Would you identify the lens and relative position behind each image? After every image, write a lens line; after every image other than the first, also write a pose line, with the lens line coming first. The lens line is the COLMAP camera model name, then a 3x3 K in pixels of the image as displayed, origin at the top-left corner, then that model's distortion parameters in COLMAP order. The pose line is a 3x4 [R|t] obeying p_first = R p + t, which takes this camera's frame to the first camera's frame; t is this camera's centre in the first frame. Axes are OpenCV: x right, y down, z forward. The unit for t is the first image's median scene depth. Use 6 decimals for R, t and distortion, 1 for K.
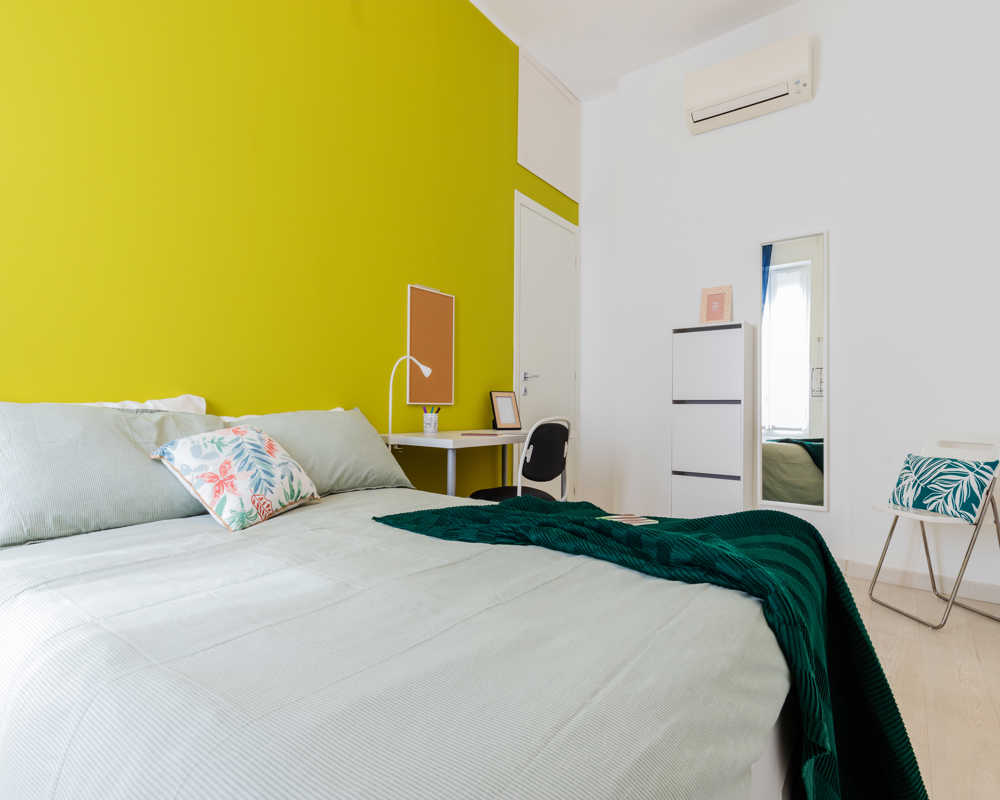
lens RADIAL K [[538.6, 0, 498.6], [0, 538.6, 399.2], [0, 0, 1]] dist [0.006330, 0.001394]
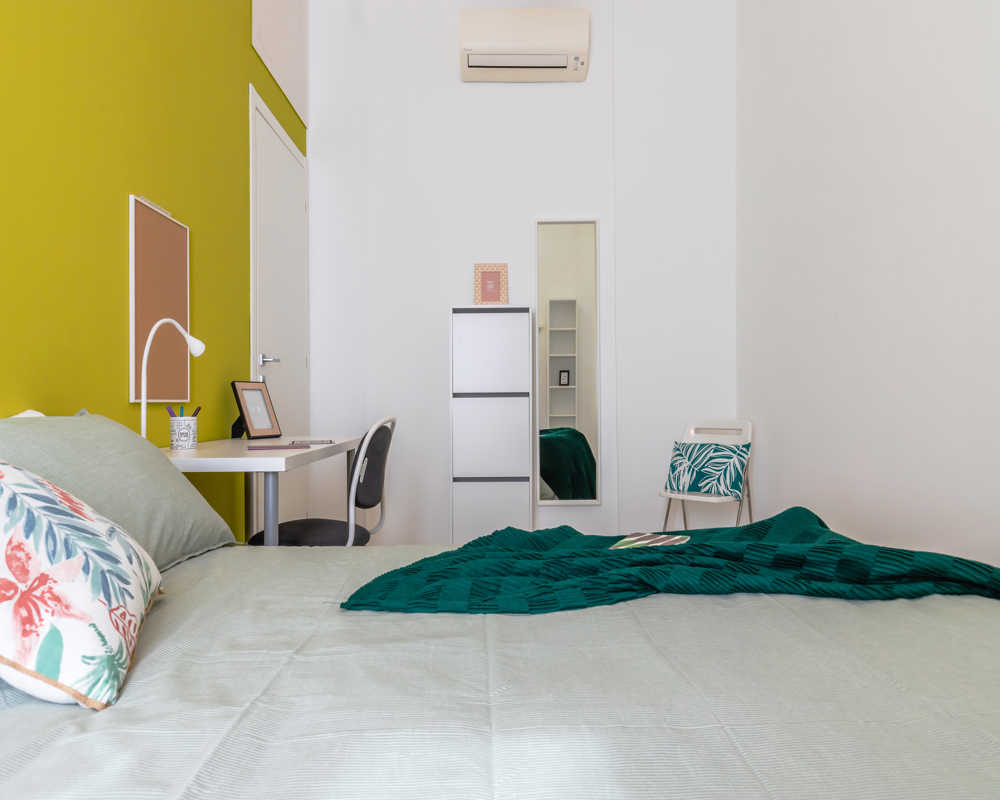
lens RADIAL K [[640.1, 0, 500.8], [0, 640.1, 401.0], [0, 0, 1]] dist [0.008163, -0.001883]
pose [[0.783334, -0.013709, 0.621449, -0.332791], [0.006690, 0.999885, 0.013625, 0.001088], [-0.621565, -0.006516, 0.783336, 0.247270]]
